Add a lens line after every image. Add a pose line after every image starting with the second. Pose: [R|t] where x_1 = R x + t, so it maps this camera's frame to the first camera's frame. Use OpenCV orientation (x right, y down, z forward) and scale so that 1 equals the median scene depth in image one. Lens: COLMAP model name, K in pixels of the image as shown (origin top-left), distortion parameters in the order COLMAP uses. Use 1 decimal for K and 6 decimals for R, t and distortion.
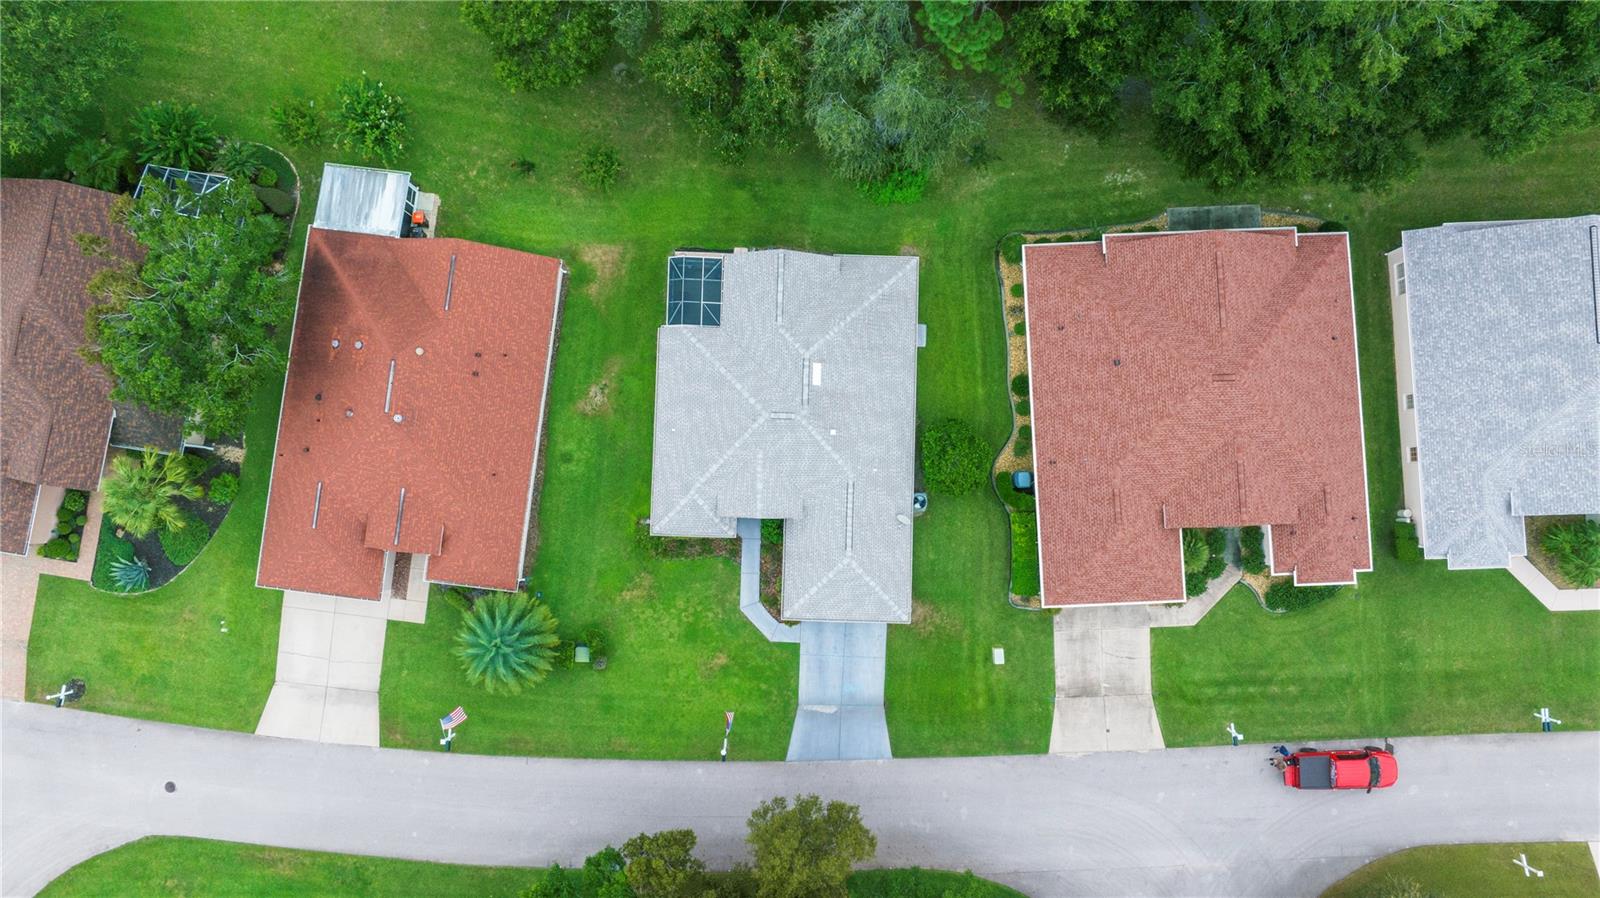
lens RADIAL K [[1109.2, 0, 812.0], [0, 1109.2, 446.8], [0, 0, 1]] dist [-0.047212, 0.055165]
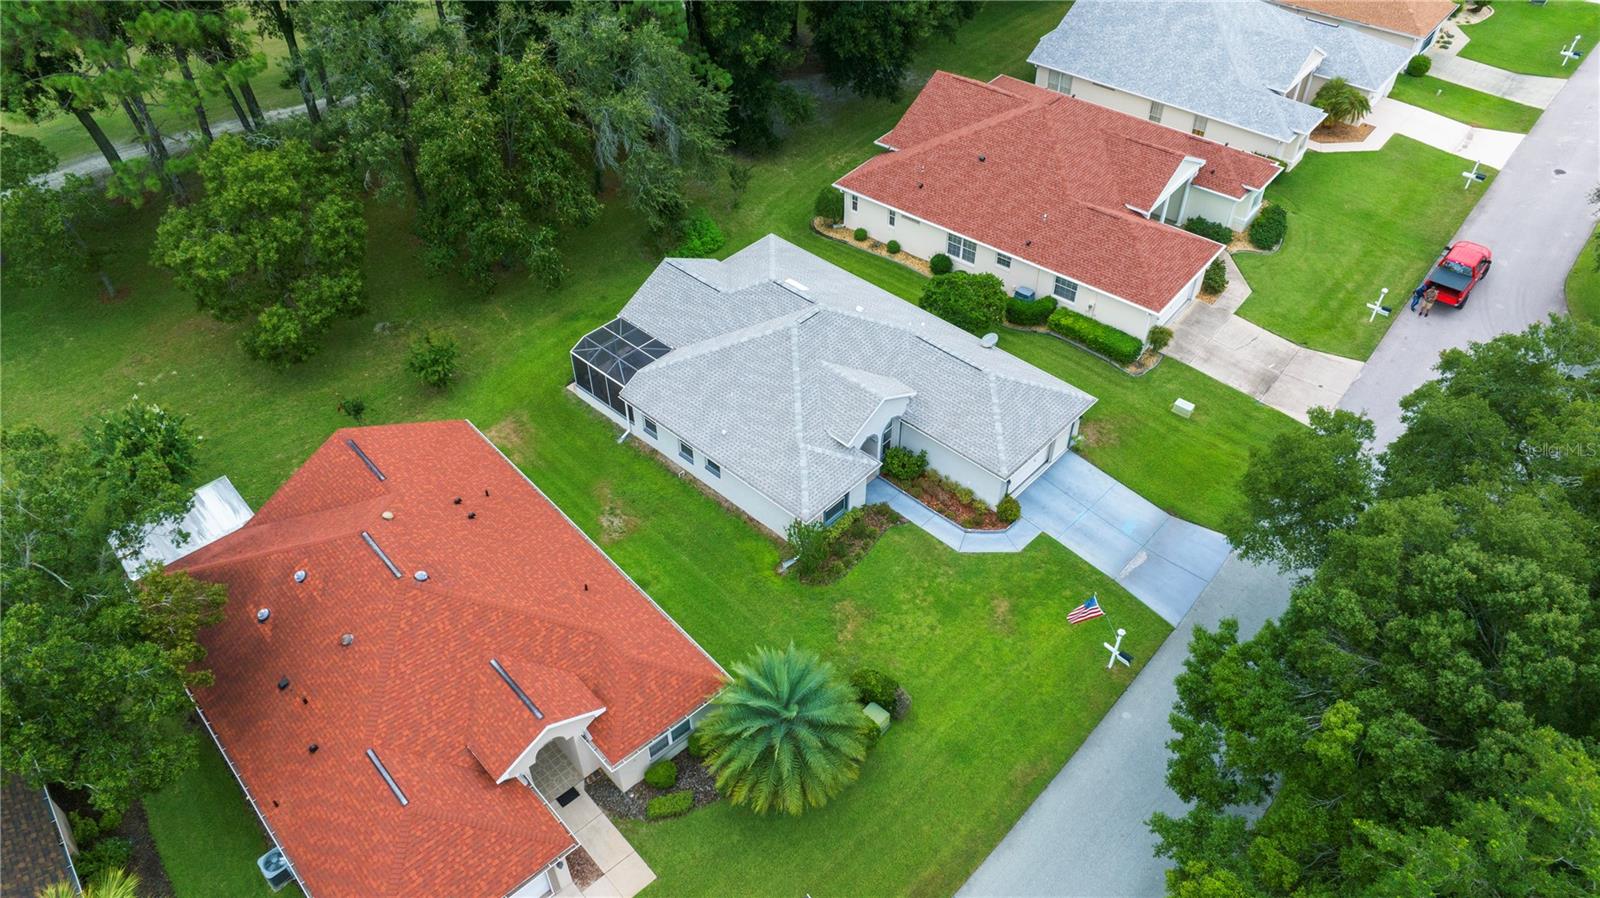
lens RADIAL K [[1109.2, 0, 812.0], [0, 1109.2, 446.8], [0, 0, 1]] dist [-0.047212, 0.055165]
pose [[0.656347, -0.515438, 0.550938, -0.493796], [0.753361, 0.487136, -0.441753, 0.361434], [-0.040686, 0.704998, 0.708041, 0.439091]]
